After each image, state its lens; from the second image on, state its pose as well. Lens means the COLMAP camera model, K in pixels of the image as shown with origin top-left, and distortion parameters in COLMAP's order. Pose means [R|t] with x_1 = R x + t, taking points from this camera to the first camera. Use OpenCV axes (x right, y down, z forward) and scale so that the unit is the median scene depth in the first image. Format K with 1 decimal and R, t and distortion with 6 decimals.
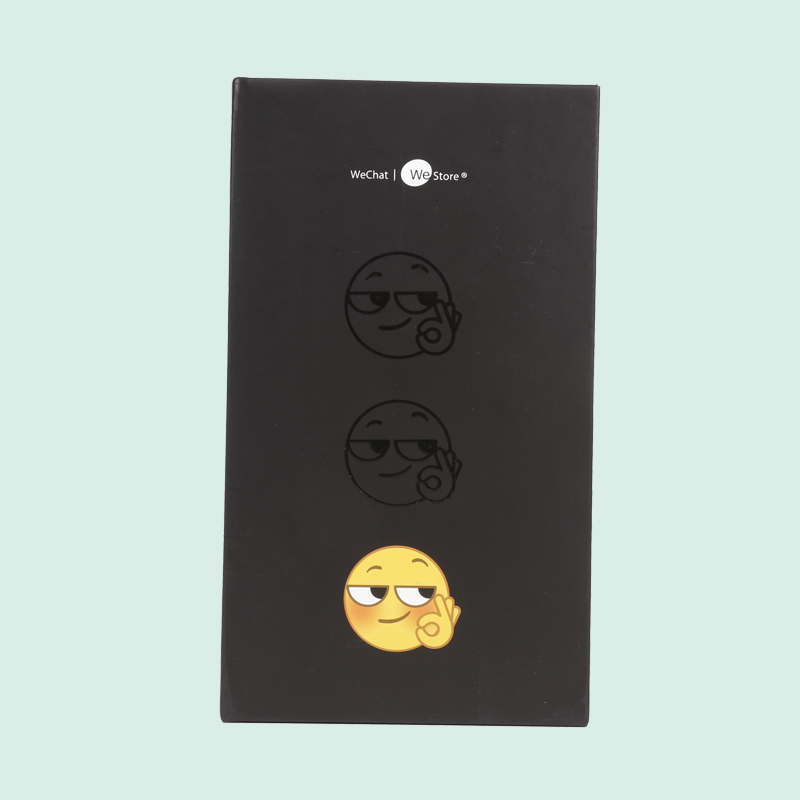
lens RADIAL K [[1528.4, 0, 400.0], [0, 1528.4, 400.0], [0, 0, 1]] dist [0.055174, 0.185533]
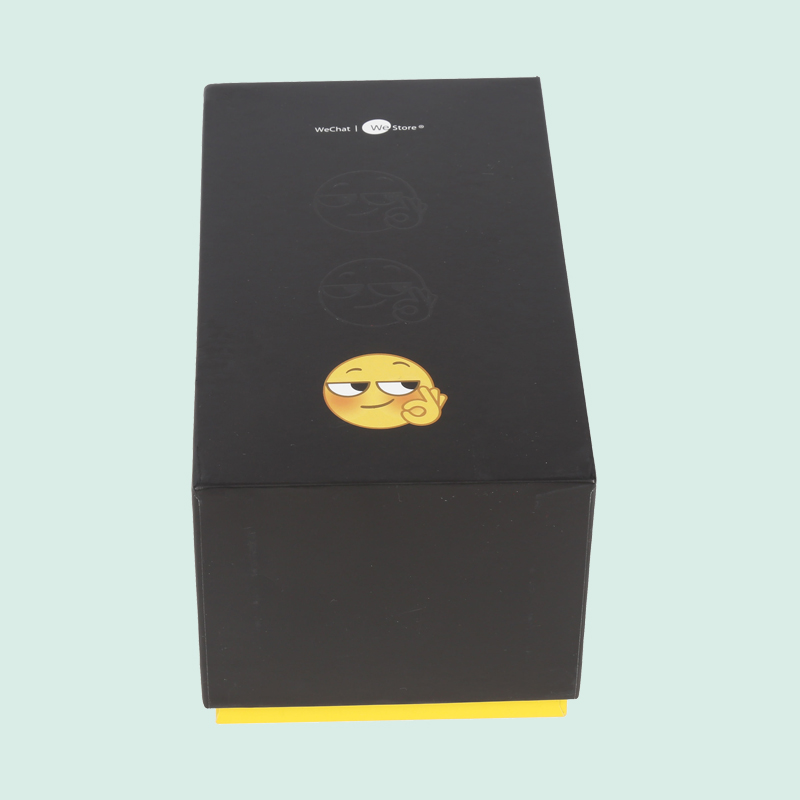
lens RADIAL K [[2613.4, 0, 400.0], [0, 2613.4, 400.0], [0, 0, 1]] dist [0.123363, 0.185349]
pose [[0.997488, -0.068892, 0.016510, -0.016298], [0.058139, 0.662915, -0.746434, 1.346376], [0.040479, 0.745518, 0.665255, -0.074541]]
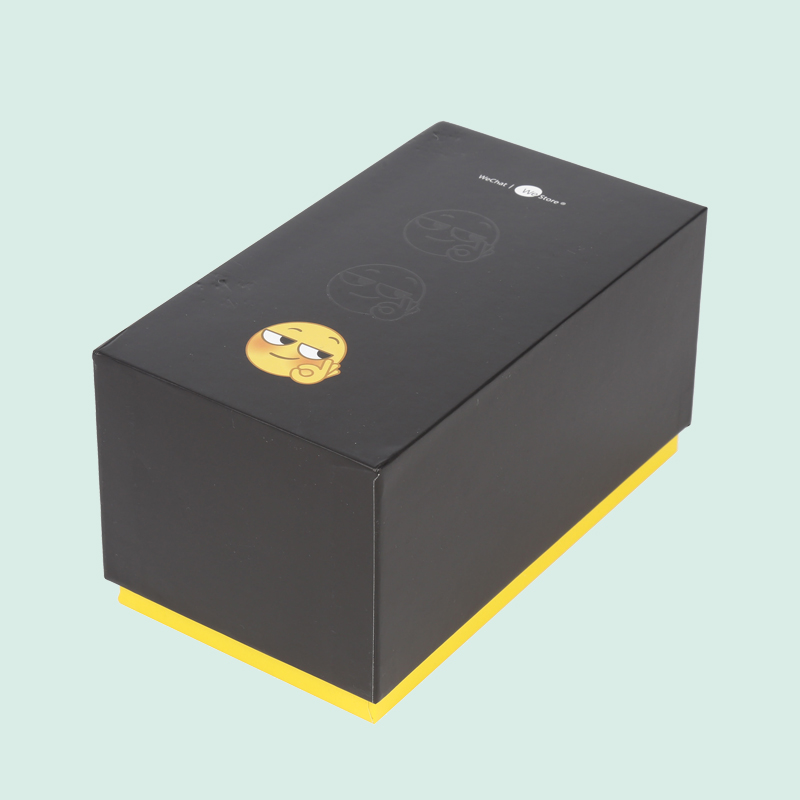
lens RADIAL K [[2880.3, 0, 400.0], [0, 2880.3, 400.0], [0, 0, 1]] dist [0.068180, 0.525564]
pose [[0.825573, 0.275429, -0.492512, 1.039990], [-0.563439, 0.450403, -0.692585, 1.474971], [0.031071, 0.849280, 0.527028, -0.009406]]
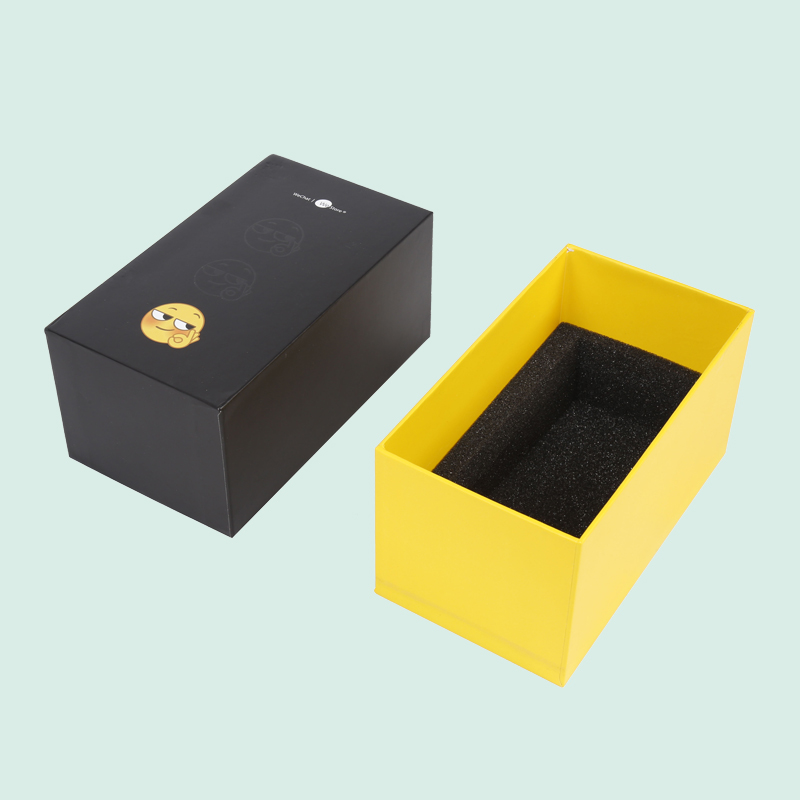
lens RADIAL K [[1528.4, 0, 400.0], [0, 1528.4, 400.0], [0, 0, 1]] dist [0.055174, 0.185533]
pose [[0.850960, 0.315443, -0.419957, 0.943780], [-0.523964, 0.565343, -0.637063, 1.118990], [0.036463, 0.762157, 0.646365, -0.013249]]
